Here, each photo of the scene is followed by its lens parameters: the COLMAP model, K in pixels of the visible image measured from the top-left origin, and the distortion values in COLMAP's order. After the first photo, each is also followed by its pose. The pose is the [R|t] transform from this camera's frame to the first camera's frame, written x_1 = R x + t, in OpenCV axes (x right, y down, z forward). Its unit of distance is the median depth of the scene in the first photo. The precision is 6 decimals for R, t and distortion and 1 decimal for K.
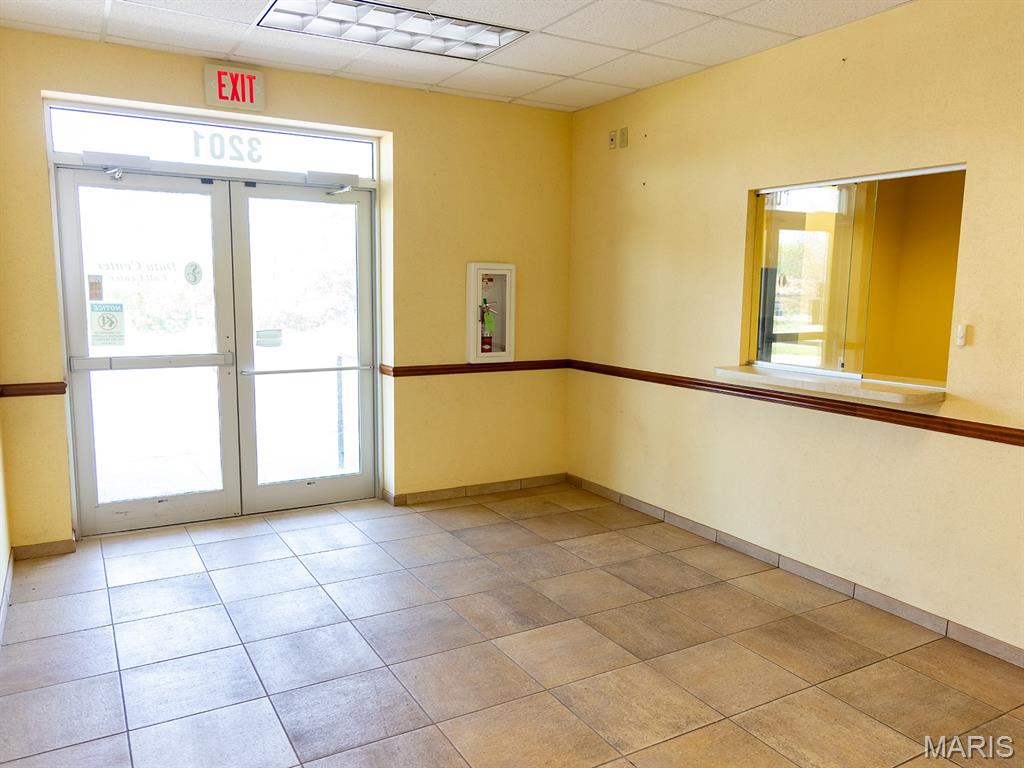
lens RADIAL K [[767.6, 0, 505.9], [0, 767.6, 385.2], [0, 0, 1]] dist [0.016856, -0.006578]
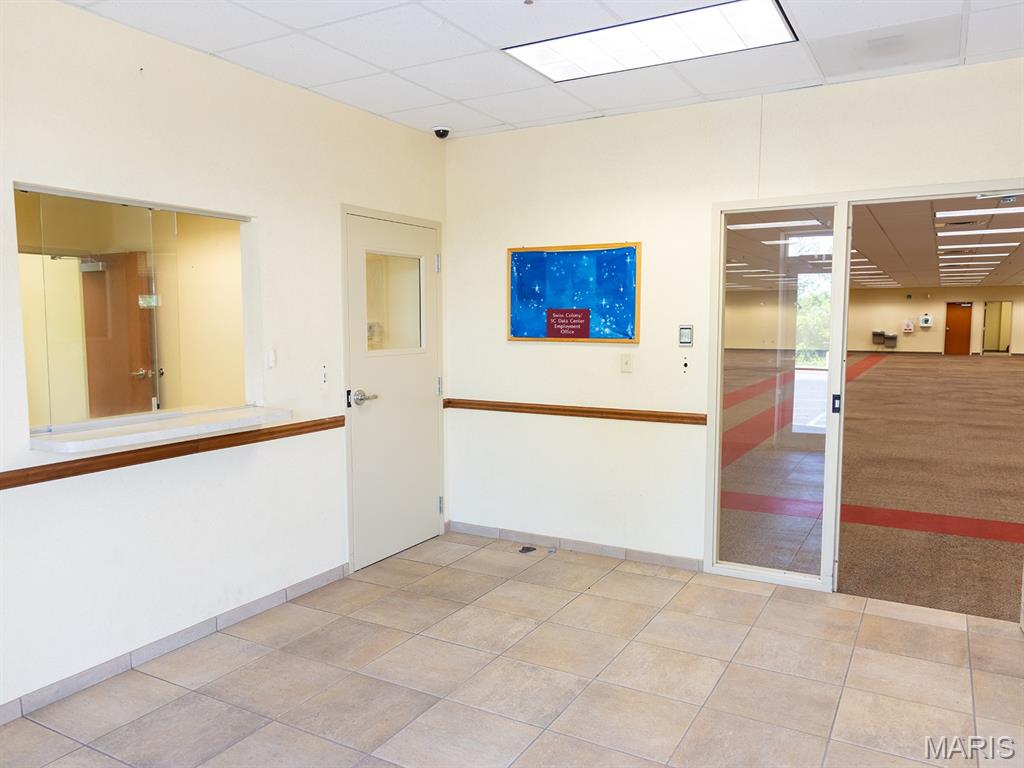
lens RADIAL K [[767.6, 0, 505.9], [0, 767.6, 382.5], [0, 0, 1]] dist [0.016856, -0.006578]
pose [[-0.512493, -0.085132, 0.854461, -0.666833], [0.104952, 0.981403, 0.160728, -0.189184], [-0.852254, 0.172050, -0.494027, 1.328258]]
